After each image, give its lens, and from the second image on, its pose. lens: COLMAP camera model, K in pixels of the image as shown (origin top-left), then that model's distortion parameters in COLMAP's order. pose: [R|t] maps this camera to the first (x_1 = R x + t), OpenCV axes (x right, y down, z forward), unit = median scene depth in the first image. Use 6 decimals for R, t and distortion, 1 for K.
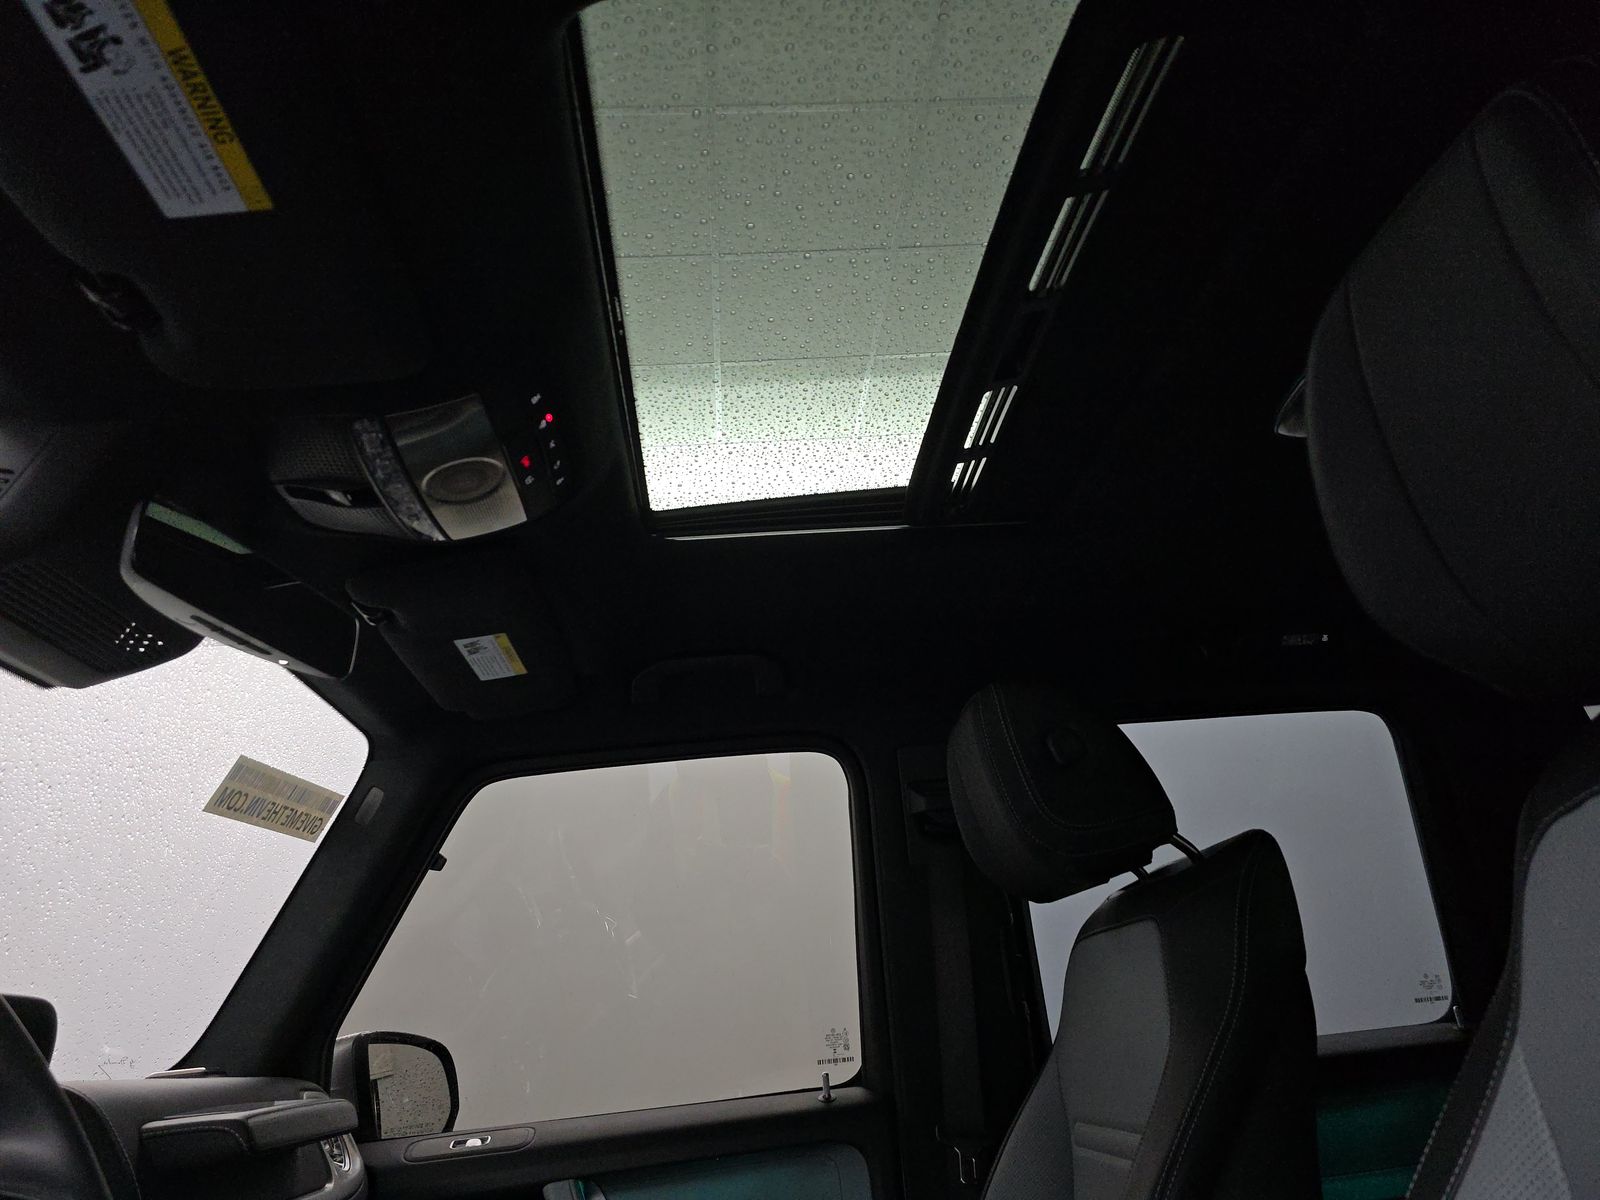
lens RADIAL K [[1075.1, 0, 789.5], [0, 1075.1, 610.9], [0, 0, 1]] dist [0.072482, -0.051644]
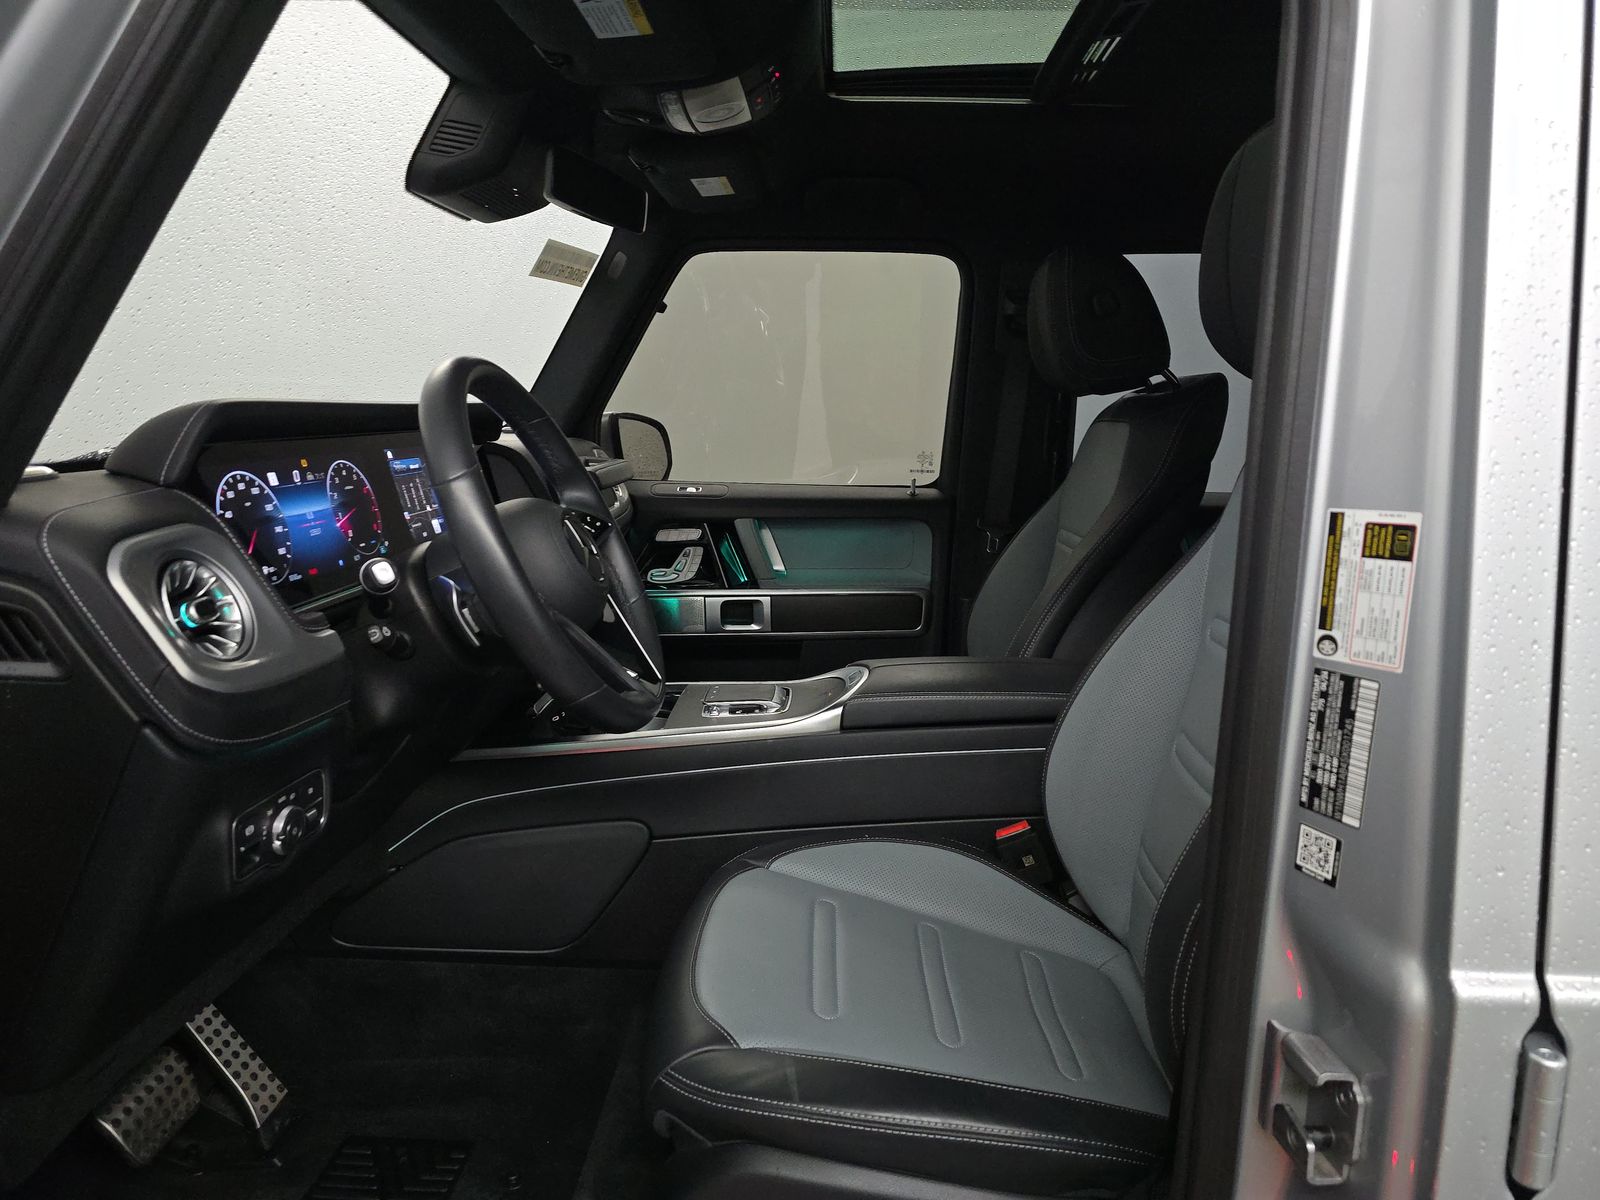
lens RADIAL K [[1075.1, 0, 789.5], [0, 1075.1, 610.9], [0, 0, 1]] dist [0.072482, -0.051644]
pose [[0.987133, 0.135483, -0.084931, 0.014836], [-0.068158, 0.836976, 0.542979, -0.235984], [0.144649, -0.530204, 0.835440, -0.400068]]
